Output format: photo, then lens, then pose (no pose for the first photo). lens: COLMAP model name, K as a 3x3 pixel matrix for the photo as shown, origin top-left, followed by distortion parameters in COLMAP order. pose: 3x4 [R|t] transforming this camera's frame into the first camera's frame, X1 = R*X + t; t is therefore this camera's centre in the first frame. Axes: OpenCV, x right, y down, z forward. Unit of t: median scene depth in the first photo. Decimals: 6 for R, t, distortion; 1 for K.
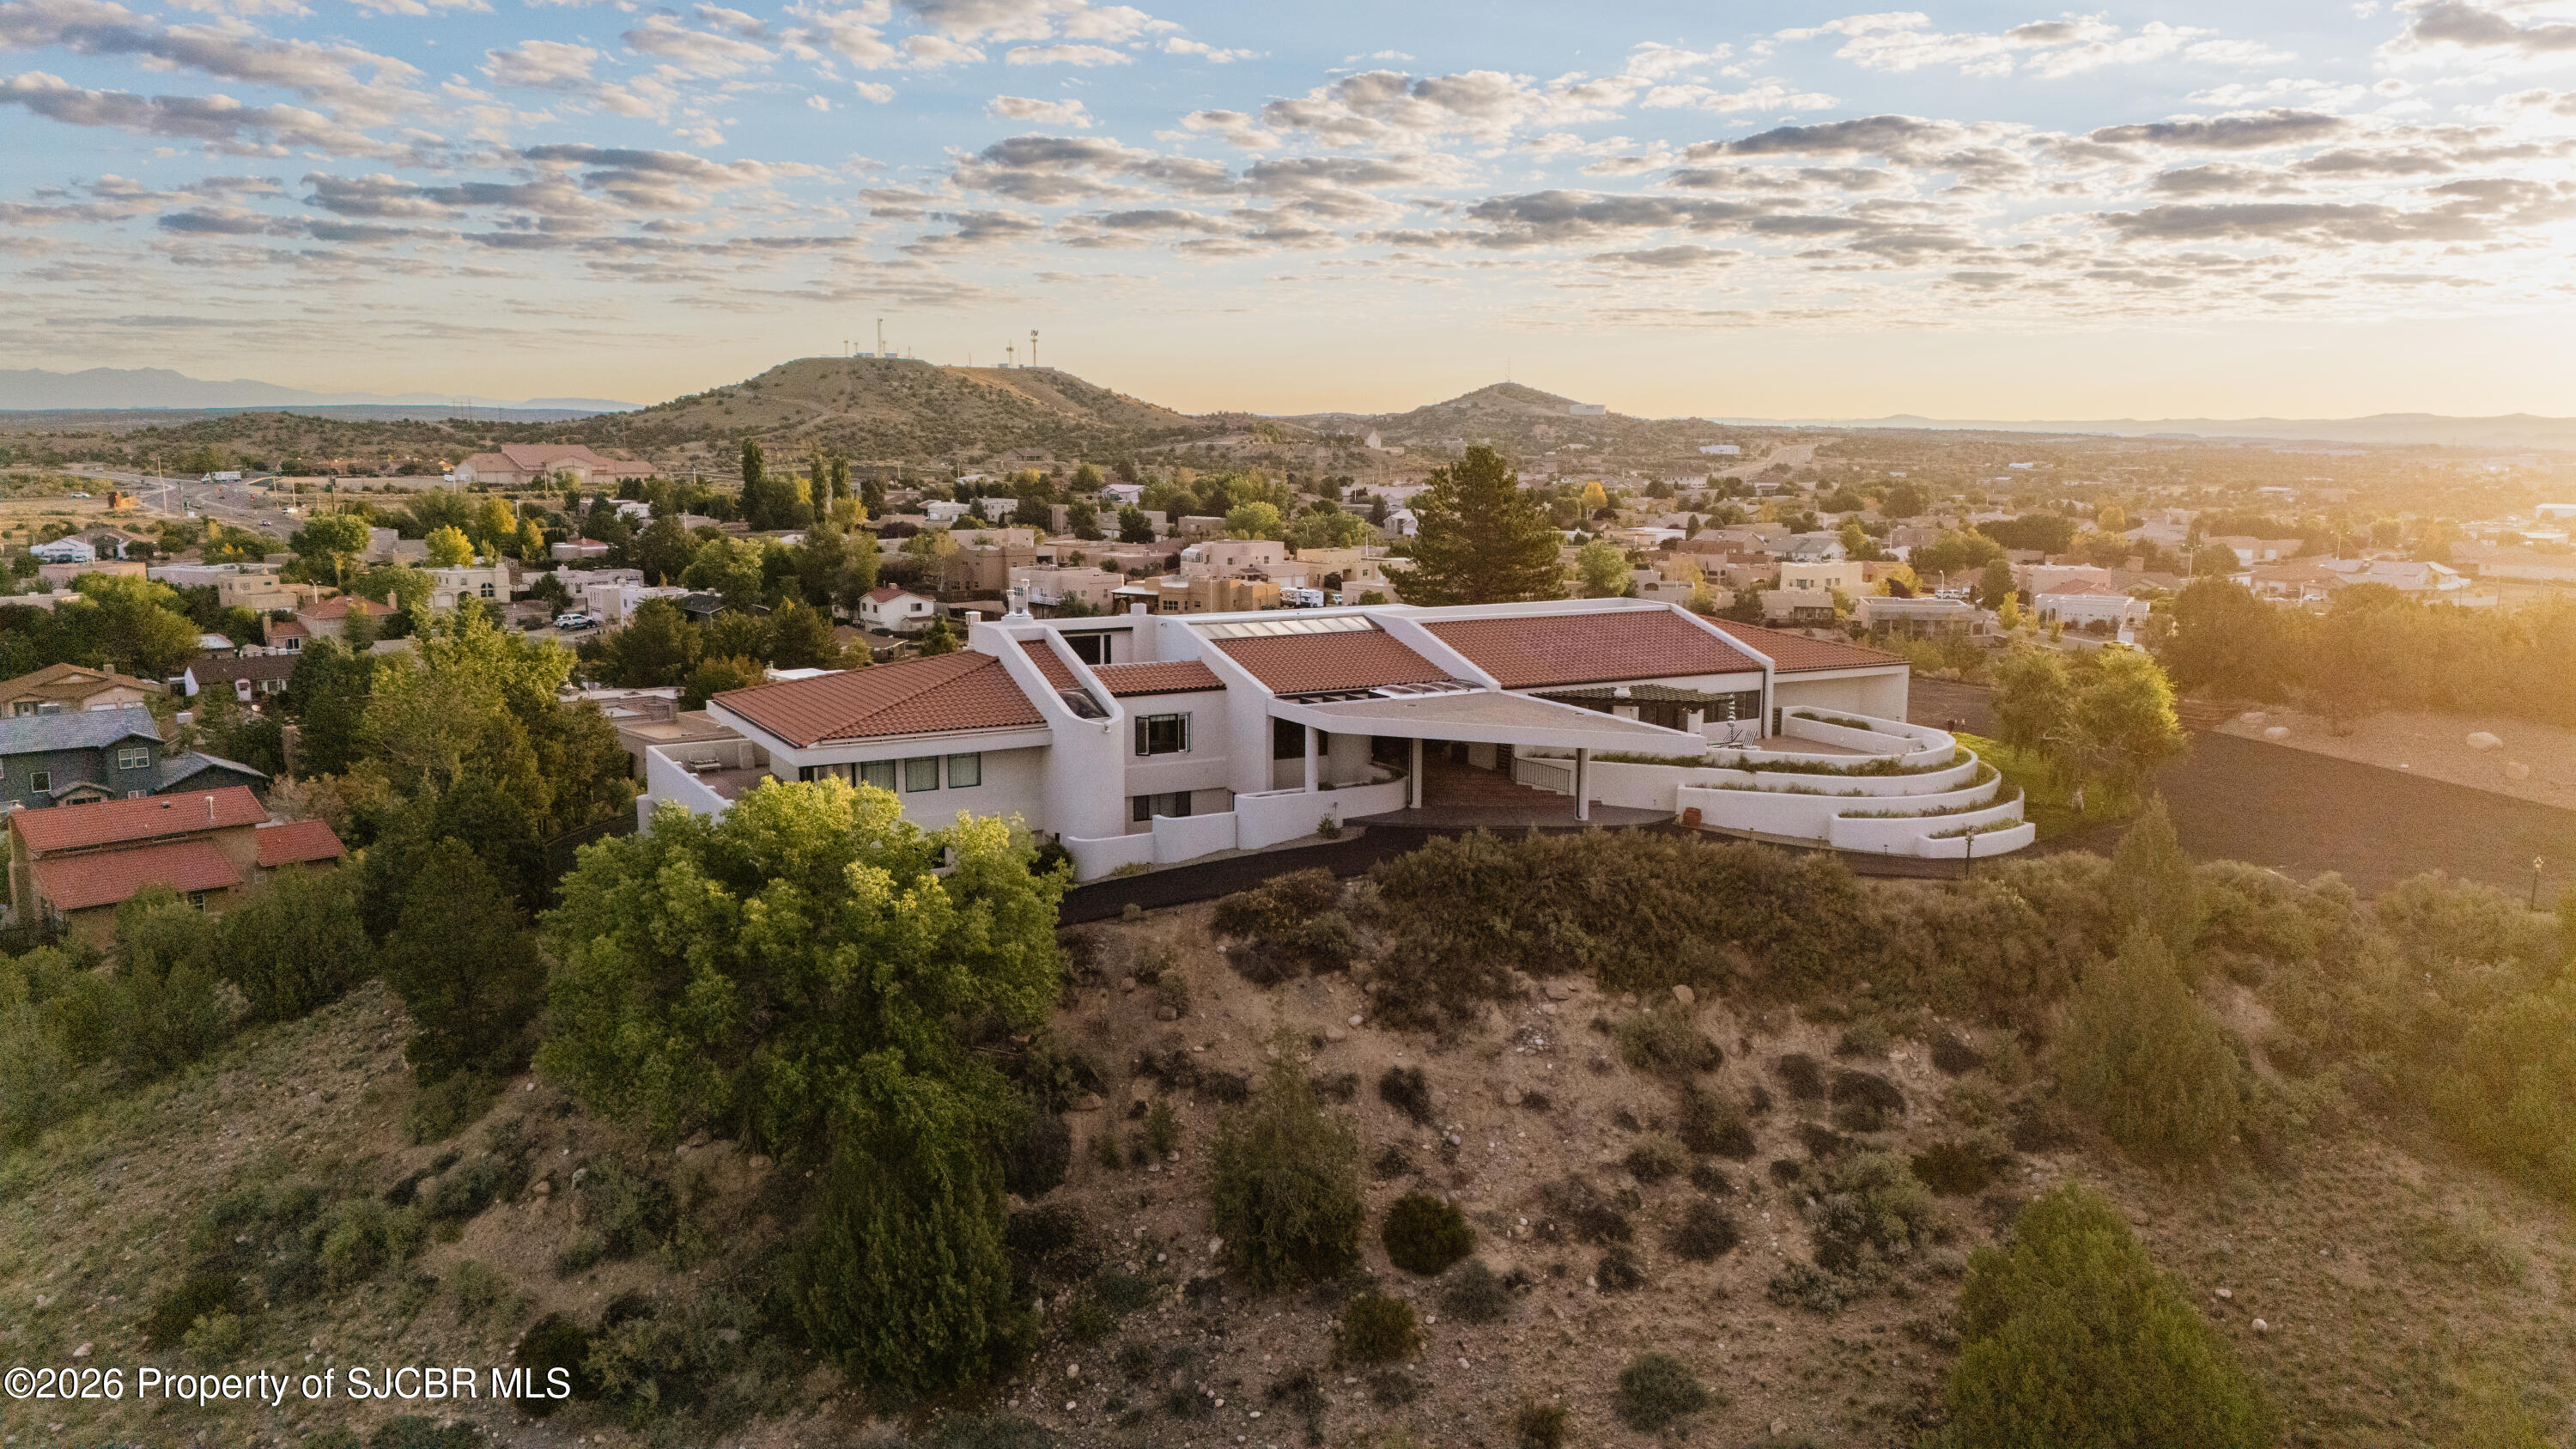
lens RADIAL K [[1875.4, 0, 1292.2], [0, 1875.4, 730.5], [0, 0, 1]] dist [0.078251, -0.080369]
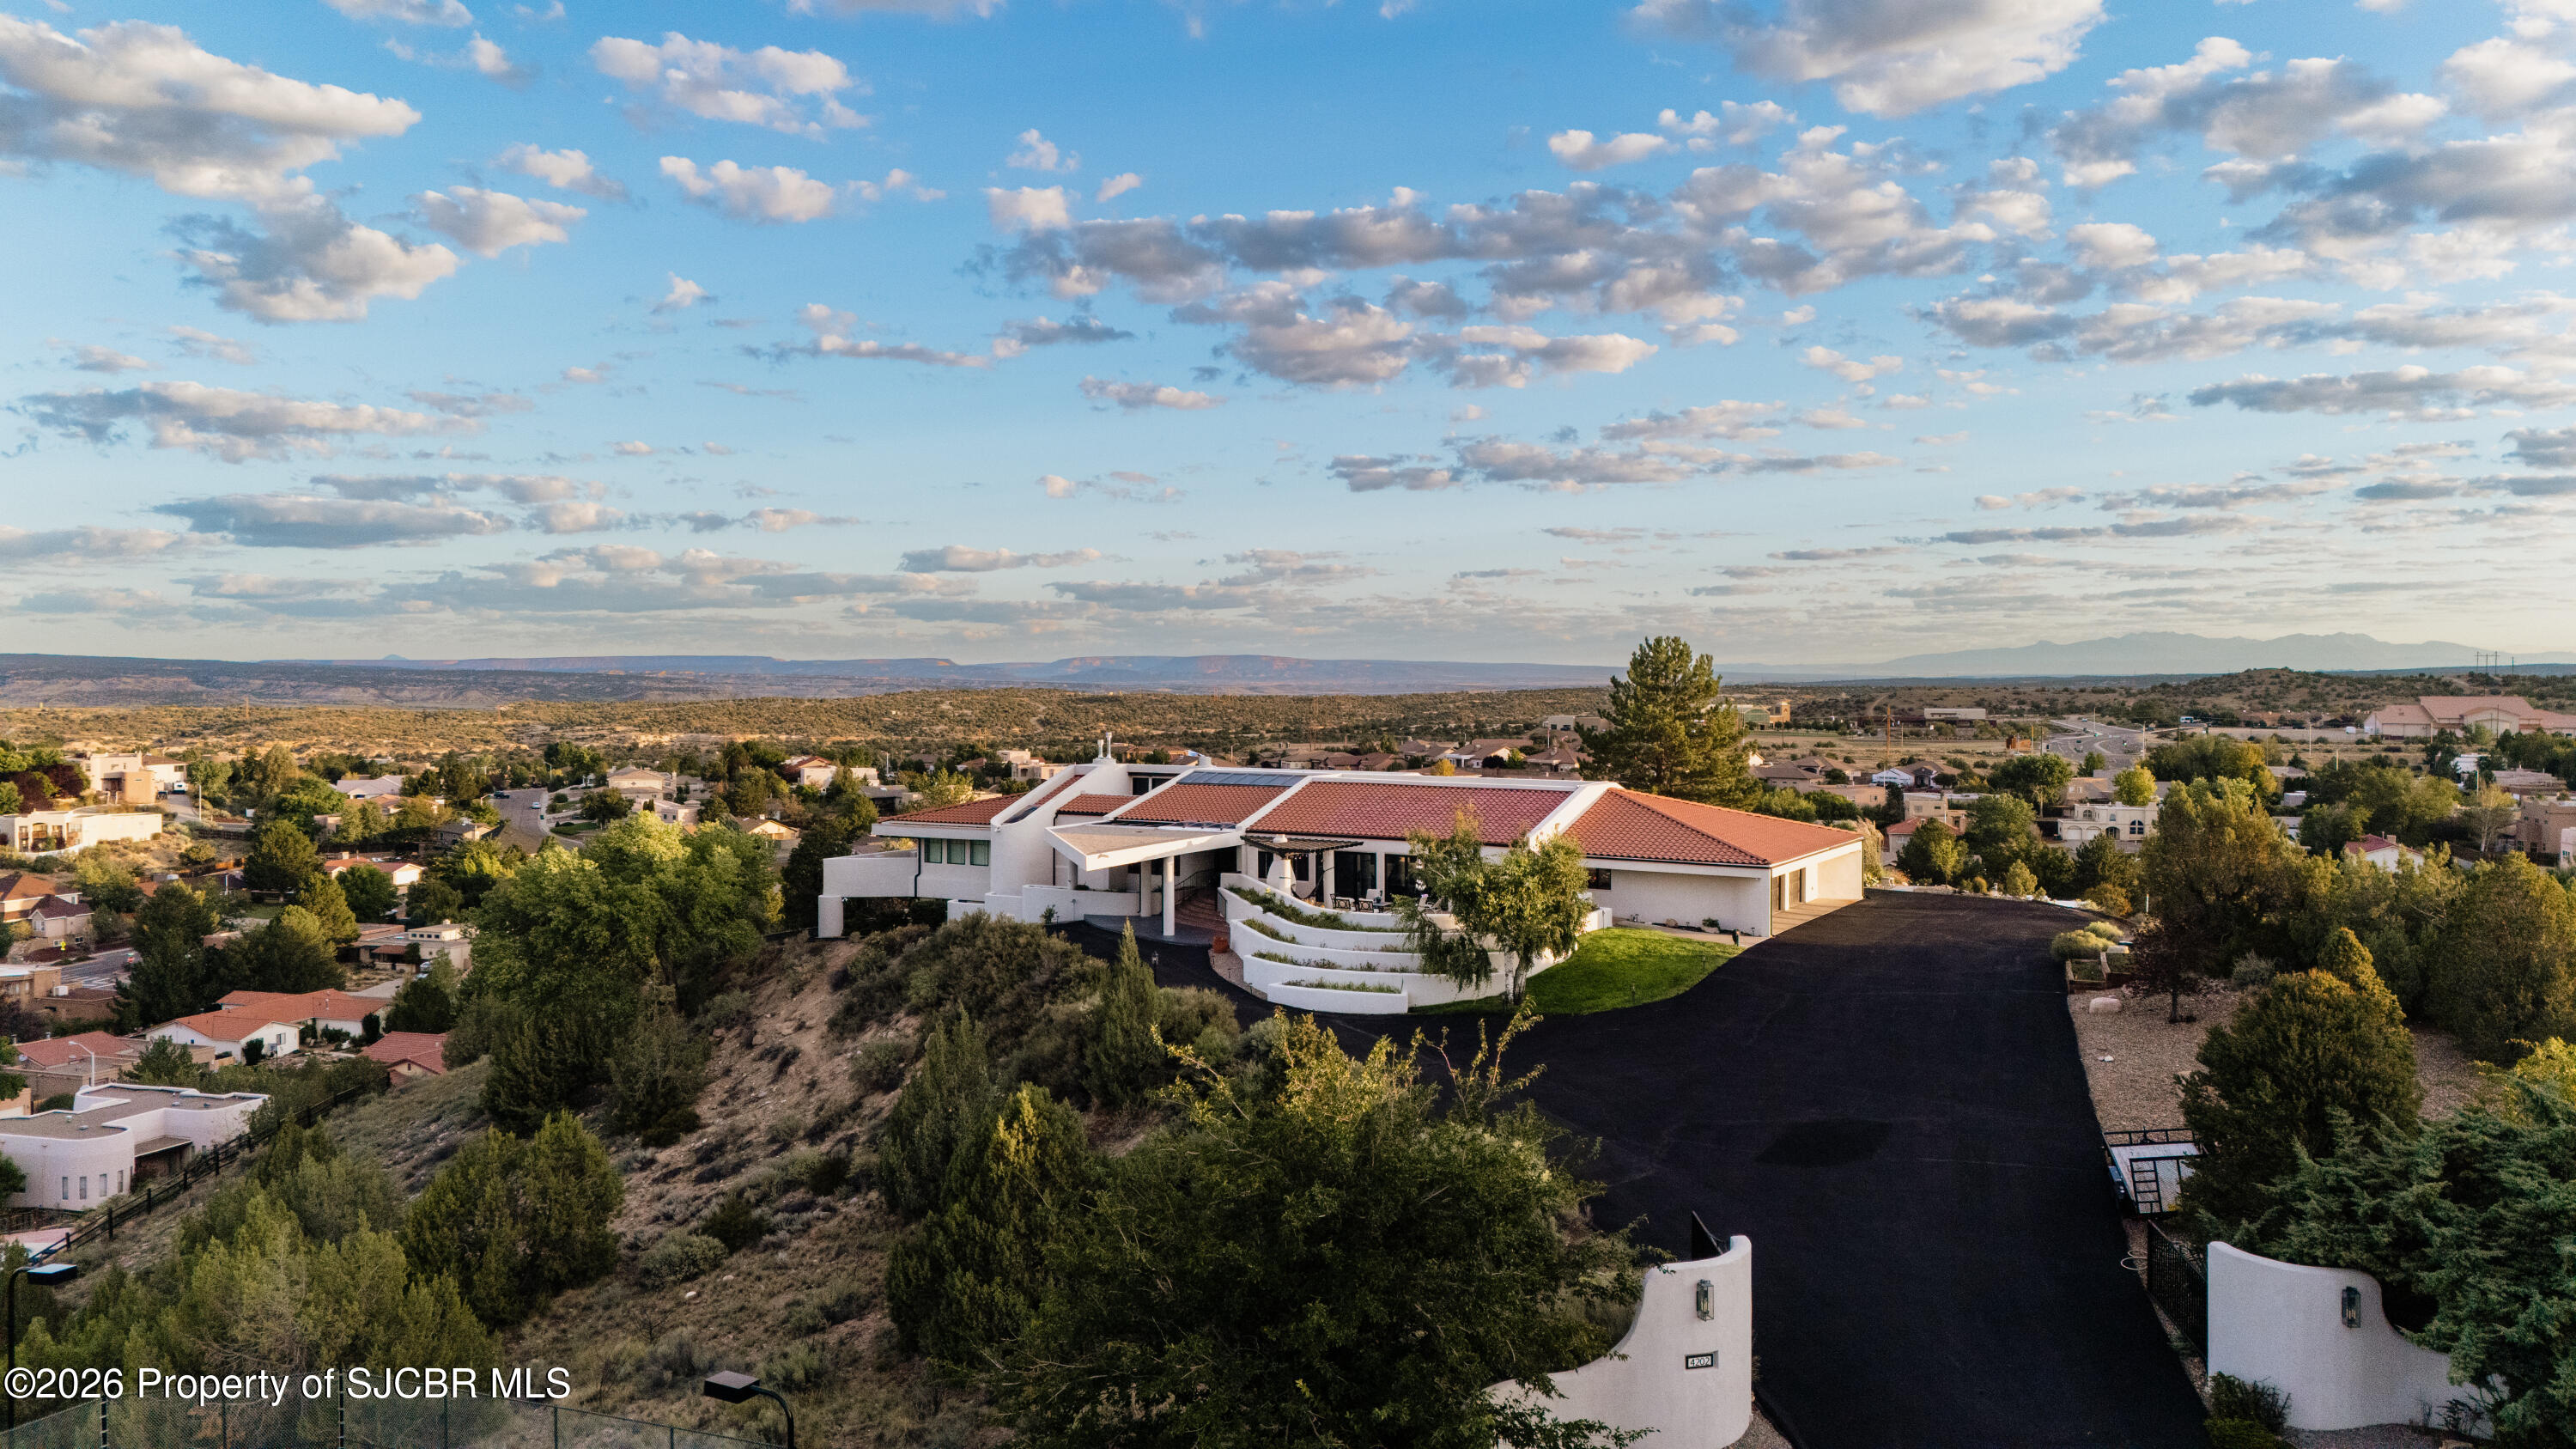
lens RADIAL K [[1875.4, 0, 1293.6], [0, 1875.4, 724.1], [0, 0, 1]] dist [0.078251, -0.080369]
pose [[0.510478, 0.014913, -0.859761, 0.169420], [-0.133761, 0.989056, -0.062264, -0.002983], [0.849423, 0.146787, 0.506886, 0.062903]]
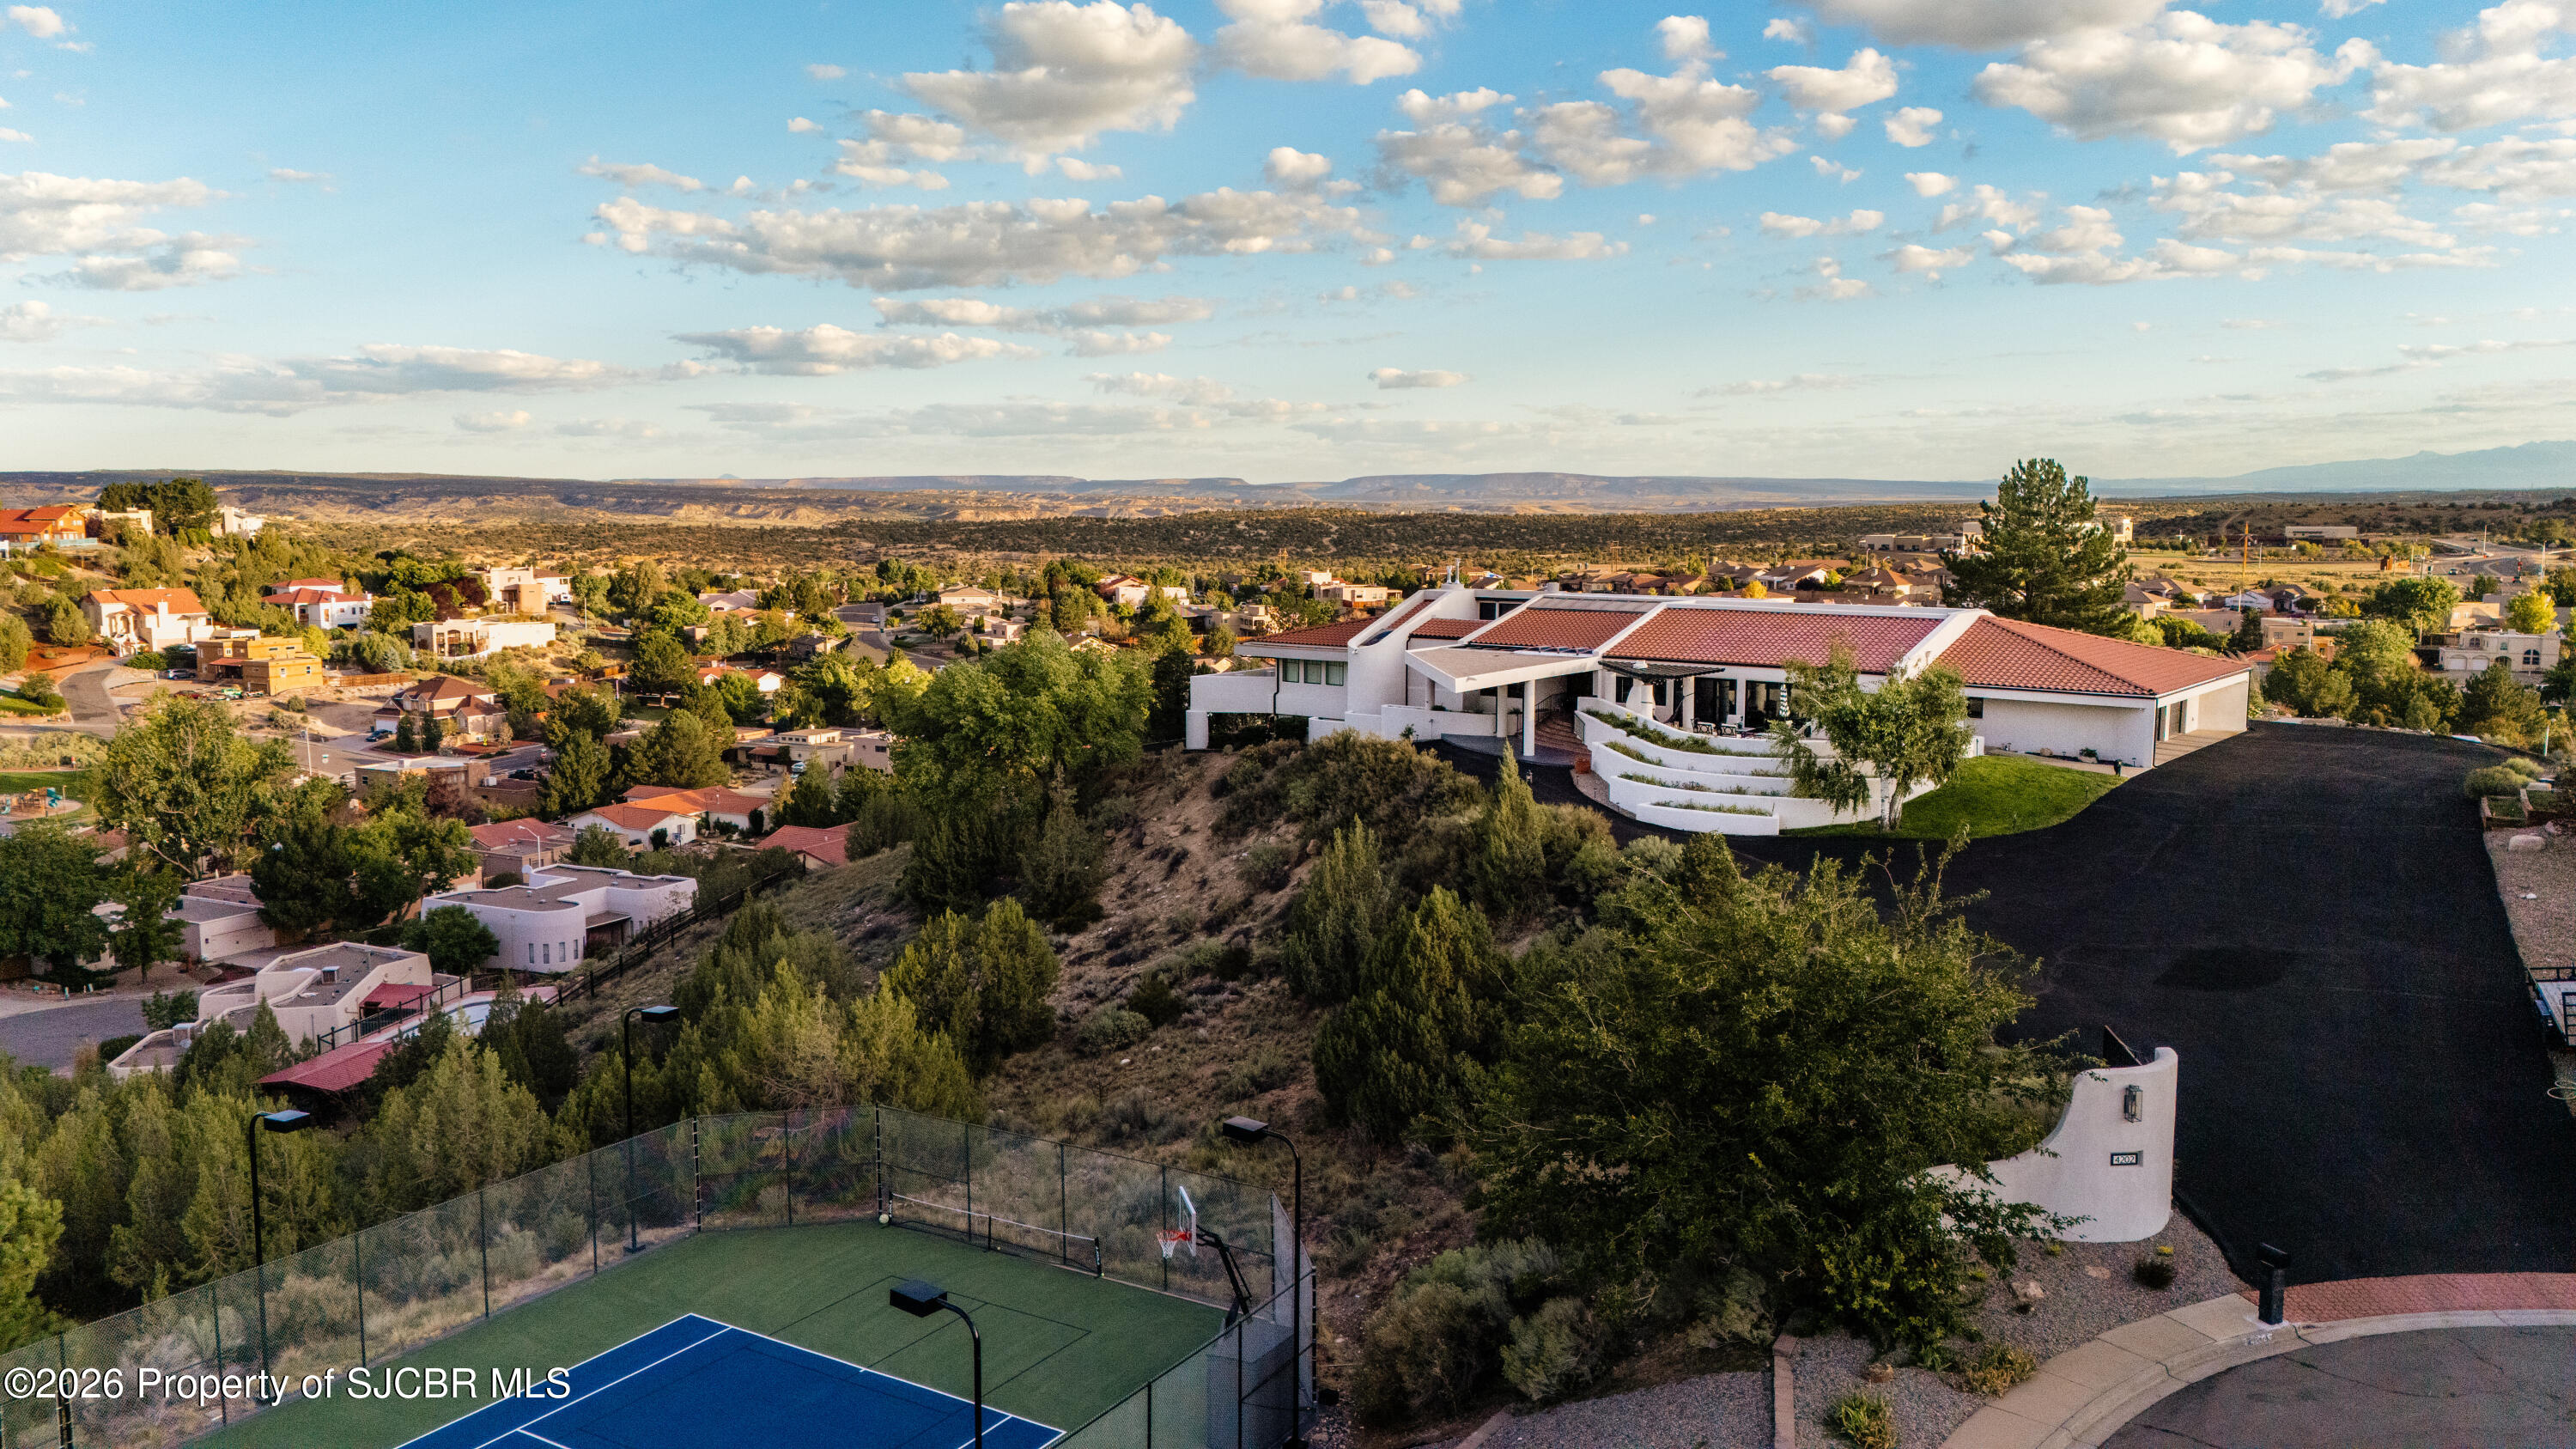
lens RADIAL K [[1875.4, 0, 1289.2], [0, 1875.4, 735.2], [0, 0, 1]] dist [0.078251, -0.080369]
pose [[0.370897, 0.110441, -0.922084, 0.172498], [-0.144227, 0.987706, 0.060288, -0.002405], [0.917406, 0.110629, 0.382266, 0.053667]]
